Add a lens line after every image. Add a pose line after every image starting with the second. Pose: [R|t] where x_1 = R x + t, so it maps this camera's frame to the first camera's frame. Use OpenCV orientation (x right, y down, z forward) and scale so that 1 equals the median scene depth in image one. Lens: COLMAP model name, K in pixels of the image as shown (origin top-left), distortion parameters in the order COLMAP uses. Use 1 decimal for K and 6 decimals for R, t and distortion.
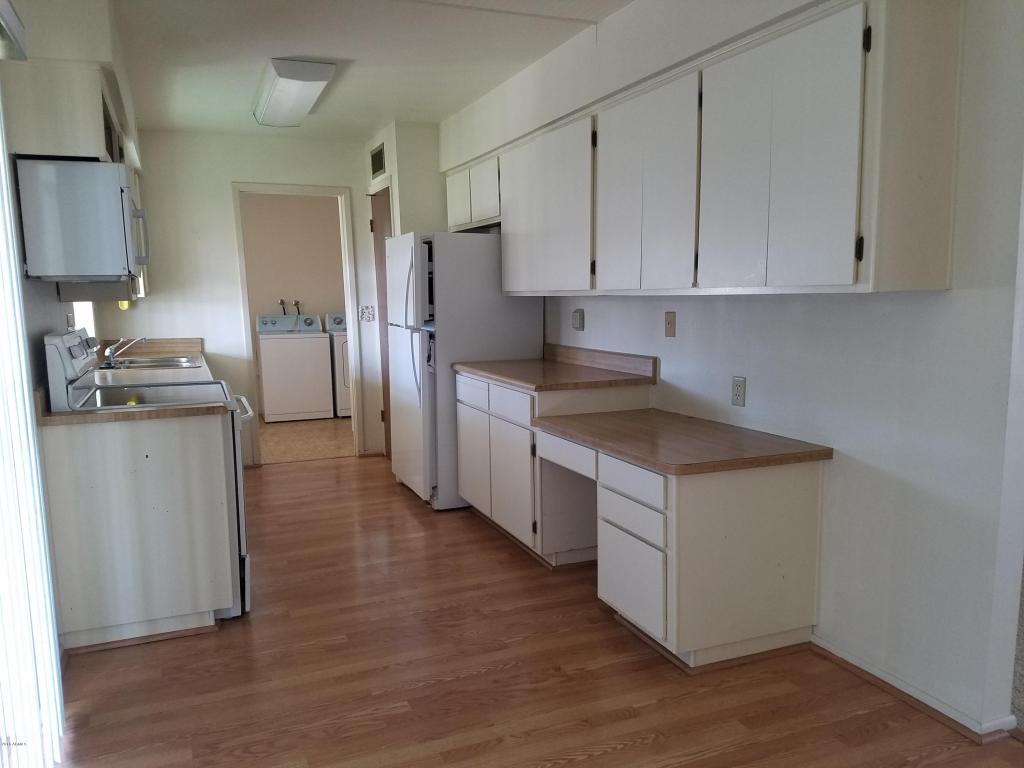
lens RADIAL K [[787.1, 0, 518.7], [0, 787.1, 389.2], [0, 0, 1]] dist [0.035252, -0.041998]
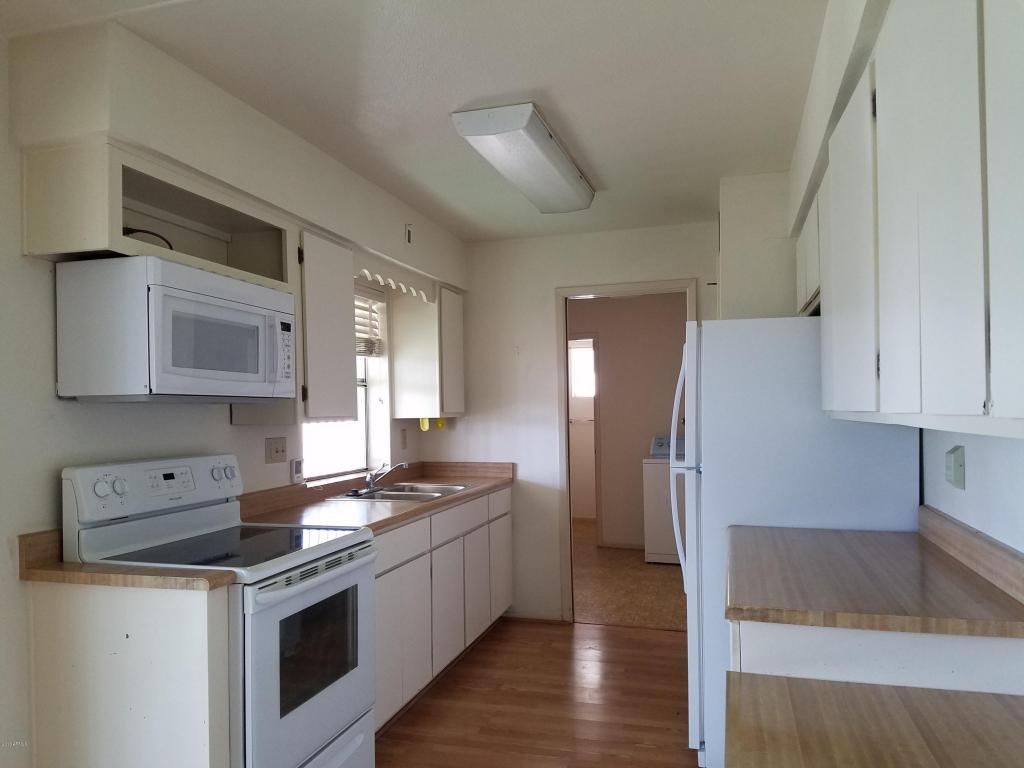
lens RADIAL K [[787.1, 0, 503.2], [0, 787.1, 392.5], [0, 0, 1]] dist [0.035252, -0.041998]
pose [[0.771782, -0.012221, -0.635770, 0.172153], [-0.076659, 0.990735, -0.112103, -0.052854], [0.631250, 0.135257, 0.763695, 0.387510]]
